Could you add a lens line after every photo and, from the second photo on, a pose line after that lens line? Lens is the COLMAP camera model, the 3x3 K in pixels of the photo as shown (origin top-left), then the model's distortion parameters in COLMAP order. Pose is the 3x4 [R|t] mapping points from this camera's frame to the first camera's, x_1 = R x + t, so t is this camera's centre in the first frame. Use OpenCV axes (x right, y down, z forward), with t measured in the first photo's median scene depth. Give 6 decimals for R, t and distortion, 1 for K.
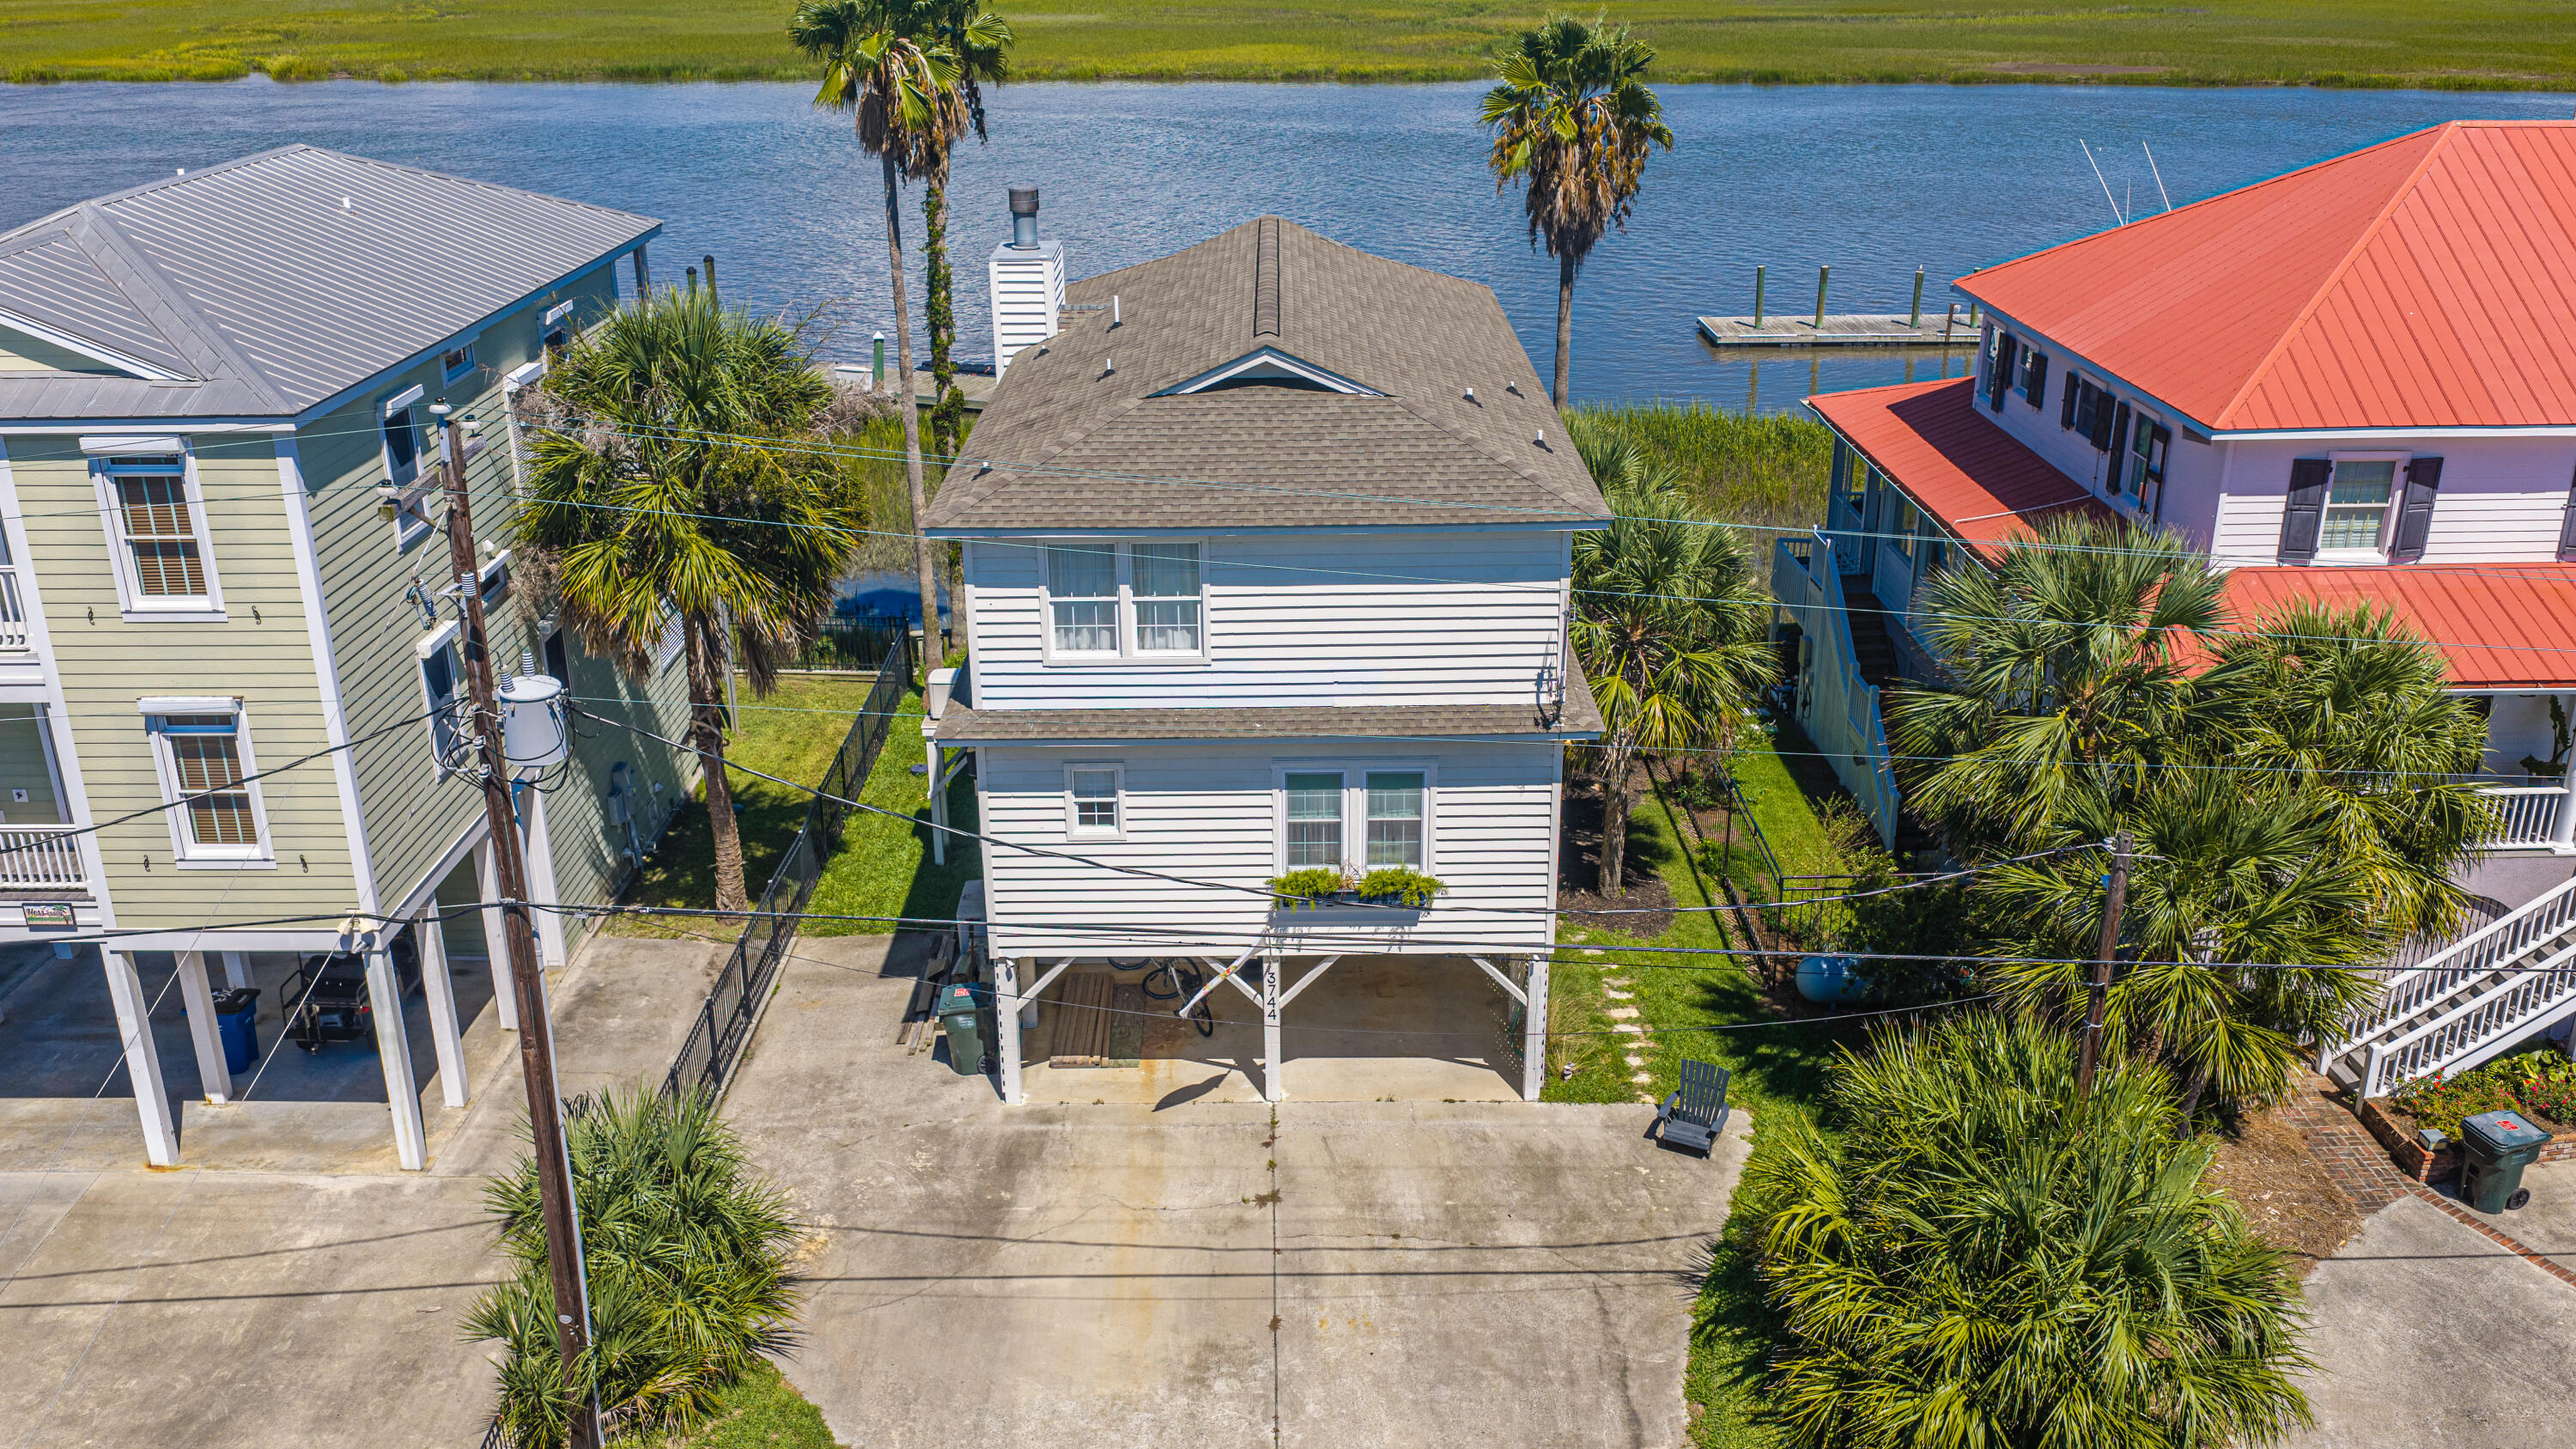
lens RADIAL K [[2140.5, 0, 1288.0], [0, 2140.5, 724.5], [0, 0, 1]] dist [0.003728, -0.009220]
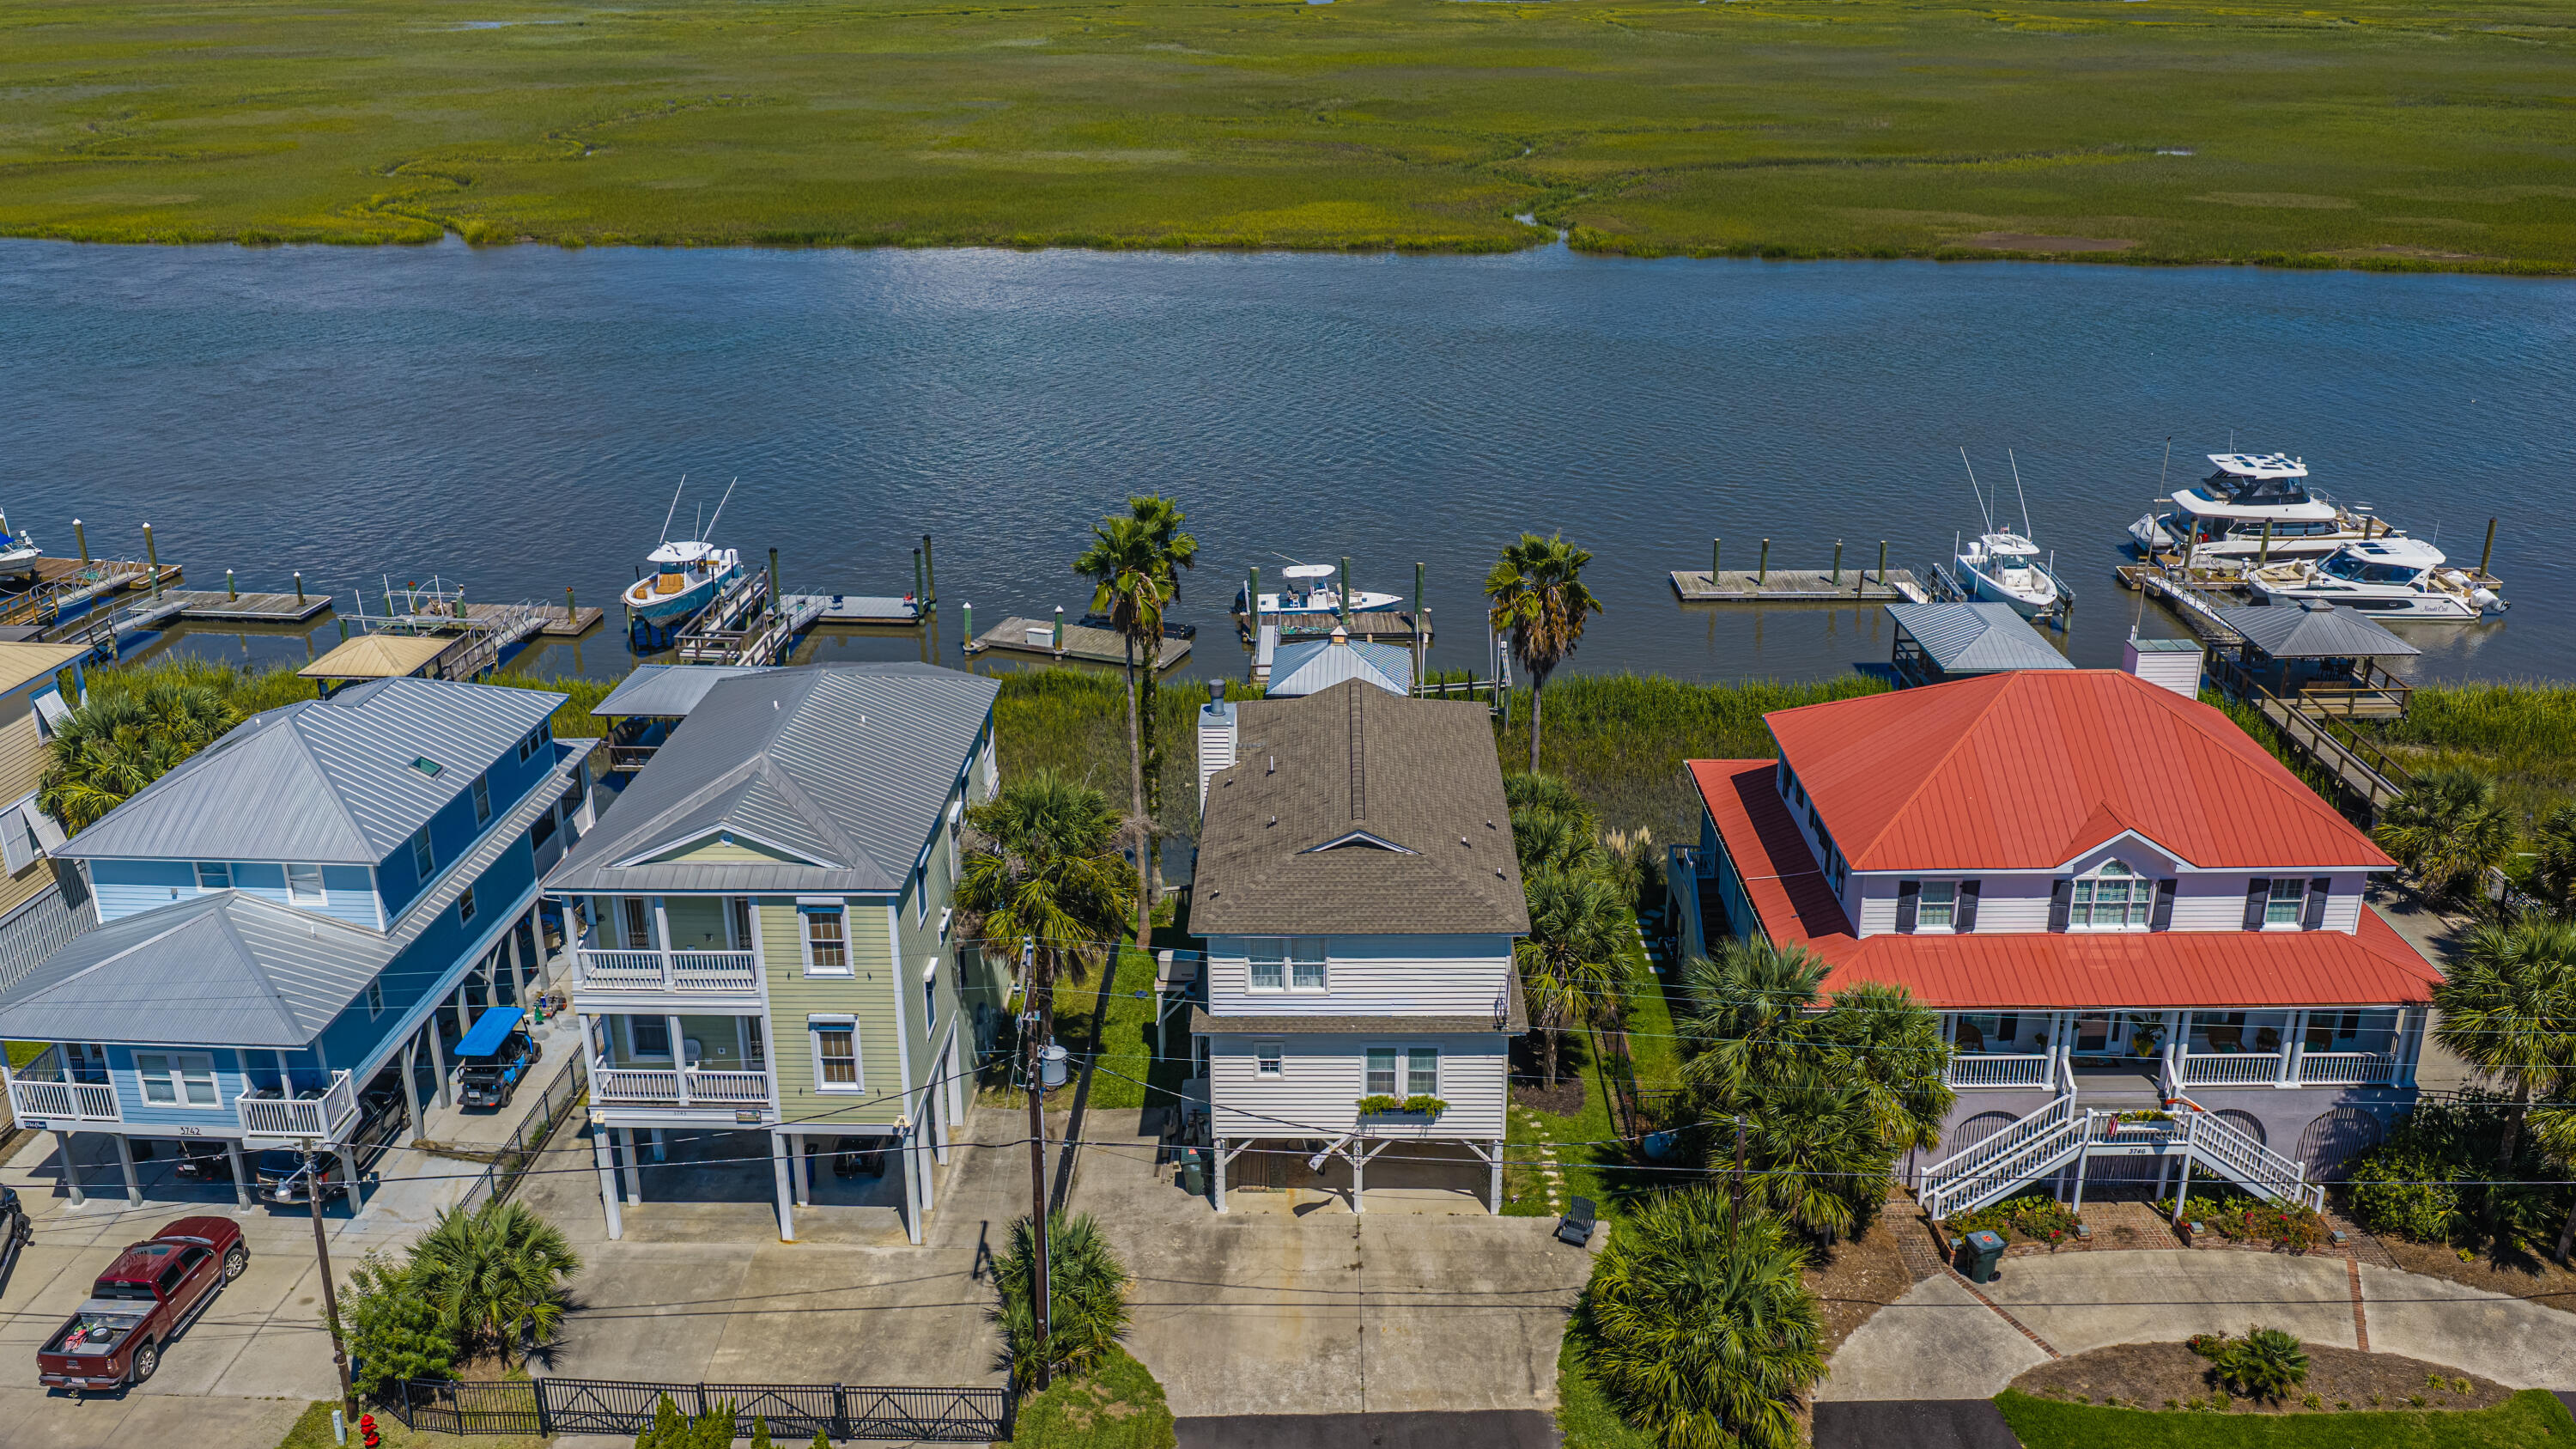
lens RADIAL K [[2105.6, 0, 1288.0], [0, 2105.6, 724.5], [0, 0, 1]] dist [0.009263, -0.004912]
pose [[0.999626, 0.007527, -0.026286, -0.024209], [-0.007942, 0.999845, -0.015723, -0.236538], [0.026163, 0.015926, 0.999531, -0.911201]]
